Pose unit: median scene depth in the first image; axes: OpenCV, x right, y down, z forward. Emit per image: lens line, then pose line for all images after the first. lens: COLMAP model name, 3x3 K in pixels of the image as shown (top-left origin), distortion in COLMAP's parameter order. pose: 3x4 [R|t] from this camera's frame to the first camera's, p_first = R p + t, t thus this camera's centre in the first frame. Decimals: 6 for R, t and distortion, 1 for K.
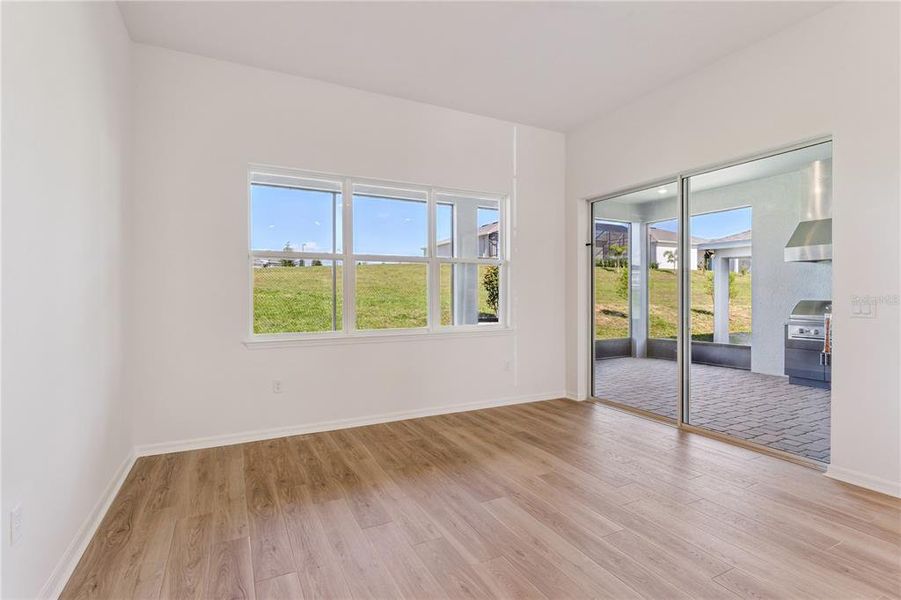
lens RADIAL K [[432.0, 0, 451.4], [0, 432.0, 297.9], [0, 0, 1]] dist [-0.006275, -0.000434]
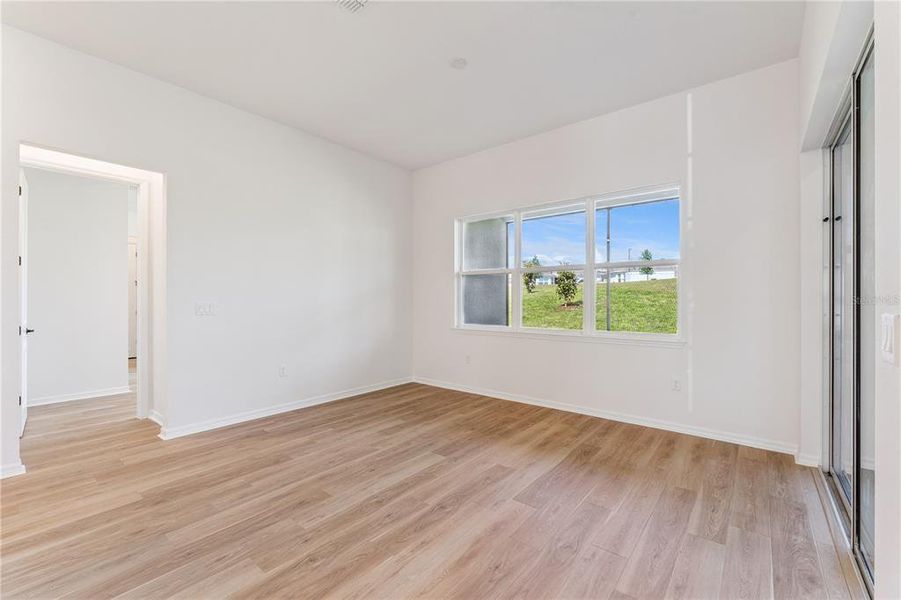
lens RADIAL K [[366.6, 0, 447.7], [0, 366.6, 304.6], [0, 0, 1]] dist [-0.001215, -0.000397]
pose [[0.423940, 0.018657, -0.905498, 0.823333], [-0.009192, 0.999825, 0.016297, -0.019707], [0.905644, 0.001415, 0.424037, 0.381848]]
